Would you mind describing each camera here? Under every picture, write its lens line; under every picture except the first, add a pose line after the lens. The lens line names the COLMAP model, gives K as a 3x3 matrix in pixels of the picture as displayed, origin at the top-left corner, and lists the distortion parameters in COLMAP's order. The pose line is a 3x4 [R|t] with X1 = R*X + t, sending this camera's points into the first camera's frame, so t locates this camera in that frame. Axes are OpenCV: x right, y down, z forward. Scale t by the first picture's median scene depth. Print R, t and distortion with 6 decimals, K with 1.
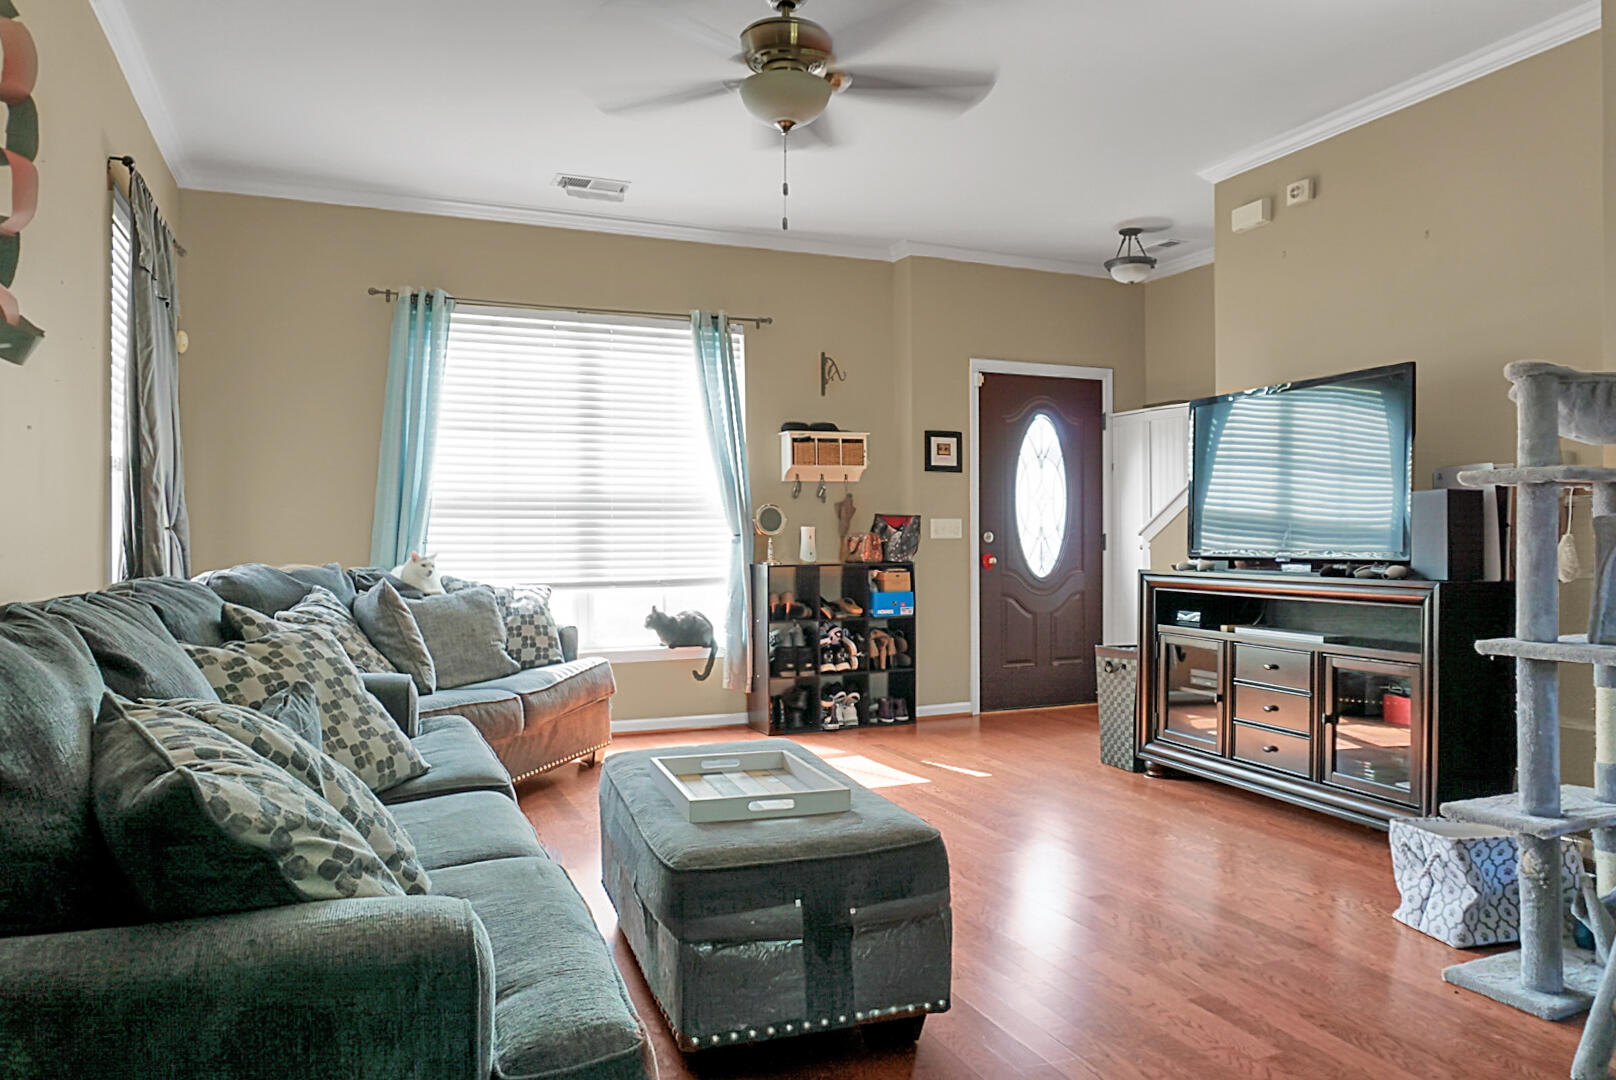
lens RADIAL K [[1106.9, 0, 788.1], [0, 1106.9, 543.3], [0, 0, 1]] dist [-0.054297, 0.028901]
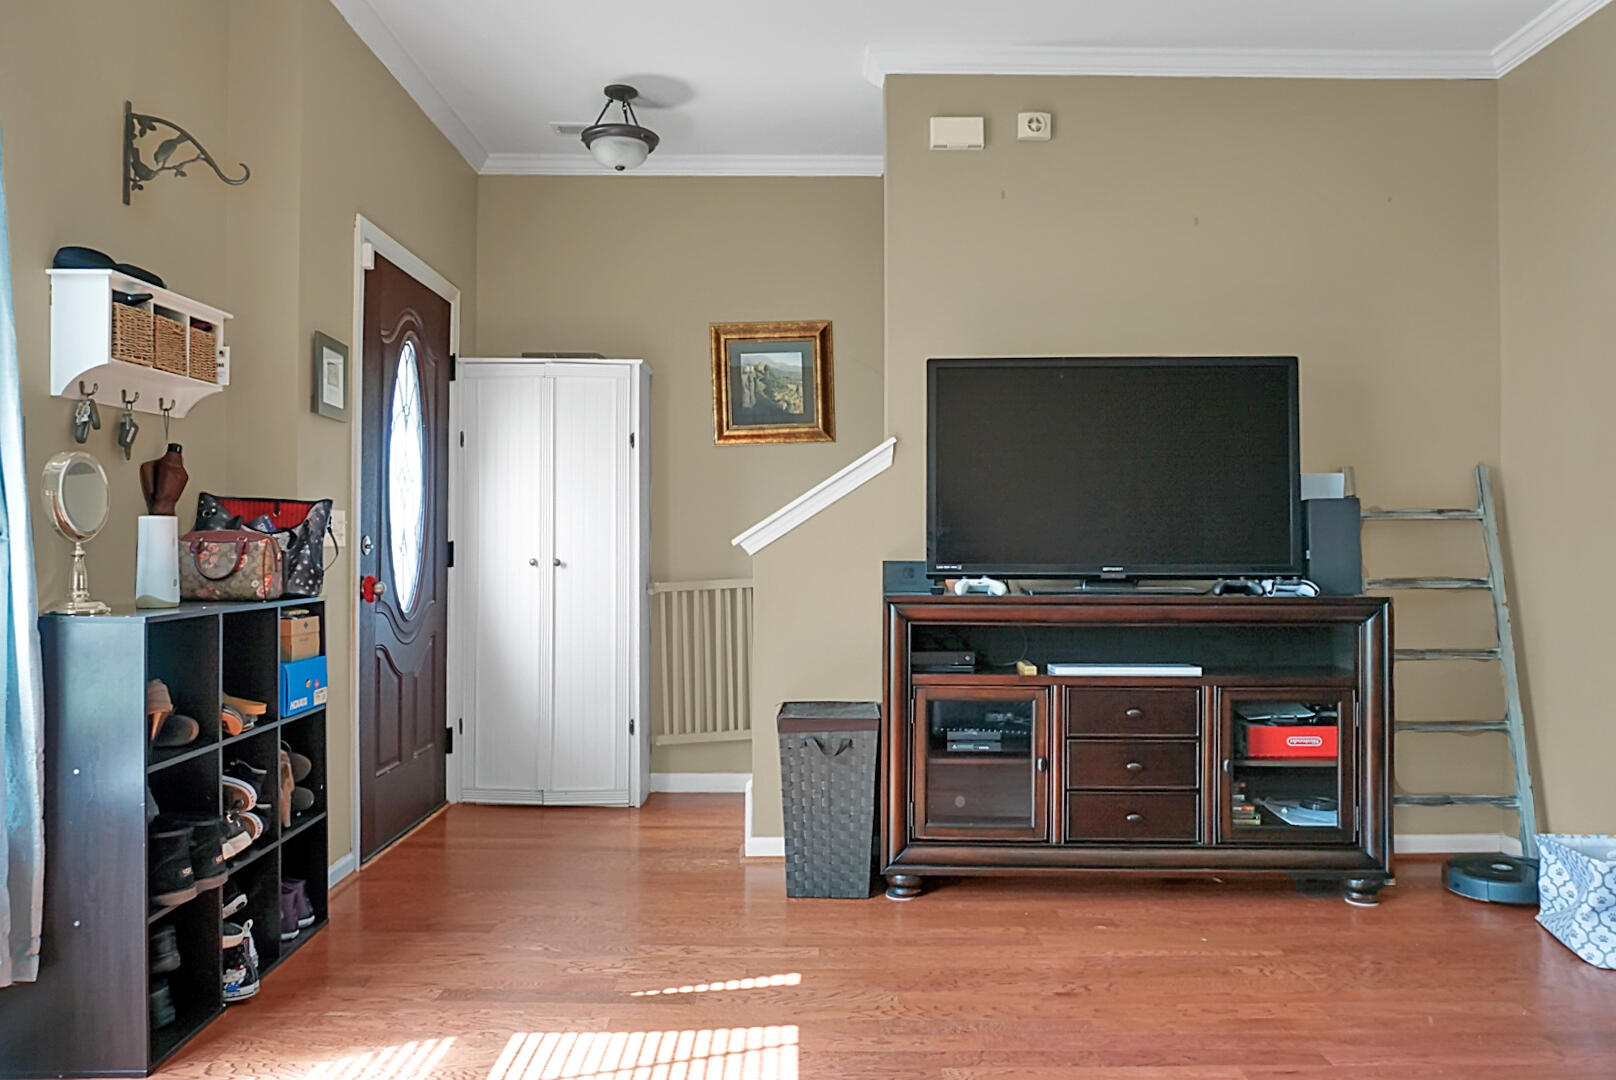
lens RADIAL K [[1106.9, 0, 800.4], [0, 1106.9, 539.3], [0, 0, 1]] dist [-0.054297, 0.028901]
pose [[0.375781, 0.011584, 0.926636, -0.268073], [0.000482, 0.999919, -0.012695, -0.001461], [-0.926708, 0.005217, 0.375745, 0.645854]]
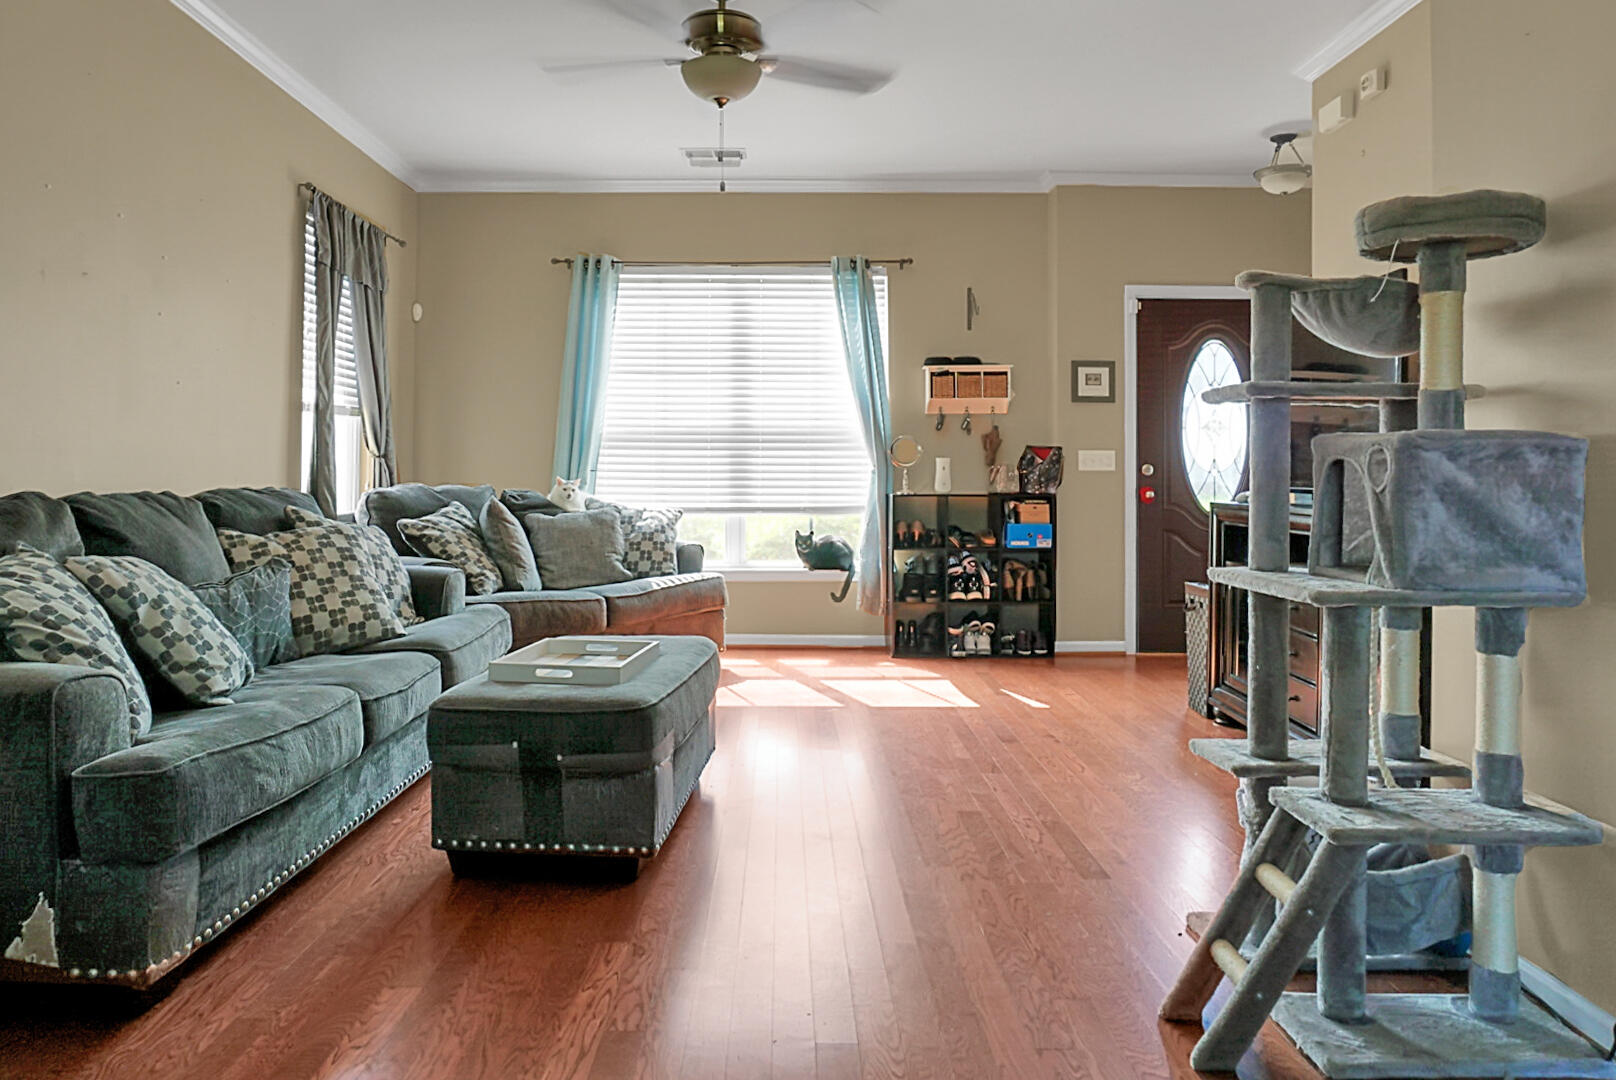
lens RADIAL K [[1106.9, 0, 730.6], [0, 1106.9, 461.0], [0, 0, 1]] dist [-0.054297, 0.028901]
pose [[0.911751, 0.002839, -0.410733, 0.265151], [-0.010695, 0.999801, -0.016831, 0.007335], [0.410604, 0.019738, 0.911600, -0.018437]]
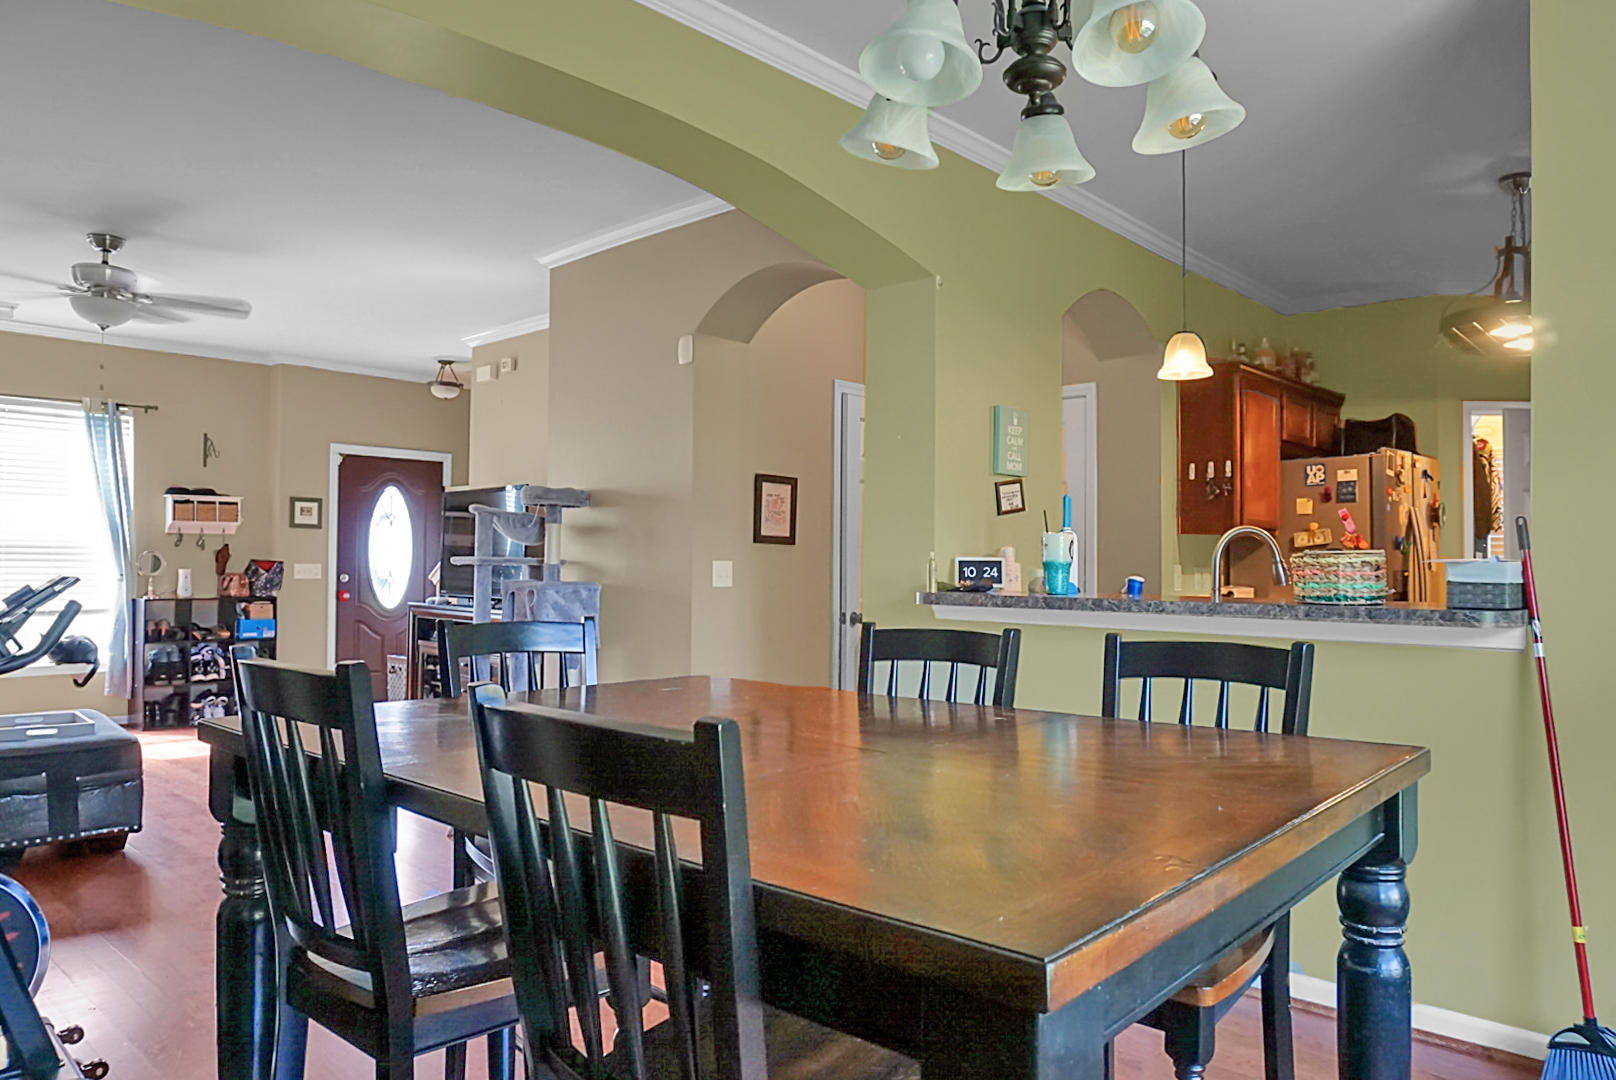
lens RADIAL K [[1106.9, 0, 812.7], [0, 1106.9, 551.8], [0, 0, 1]] dist [-0.054297, 0.028901]
pose [[0.909094, 0.019136, 0.416152, 0.157189], [-0.010747, 0.999689, -0.022492, -0.014702], [-0.416453, 0.015975, 0.909017, -0.472118]]
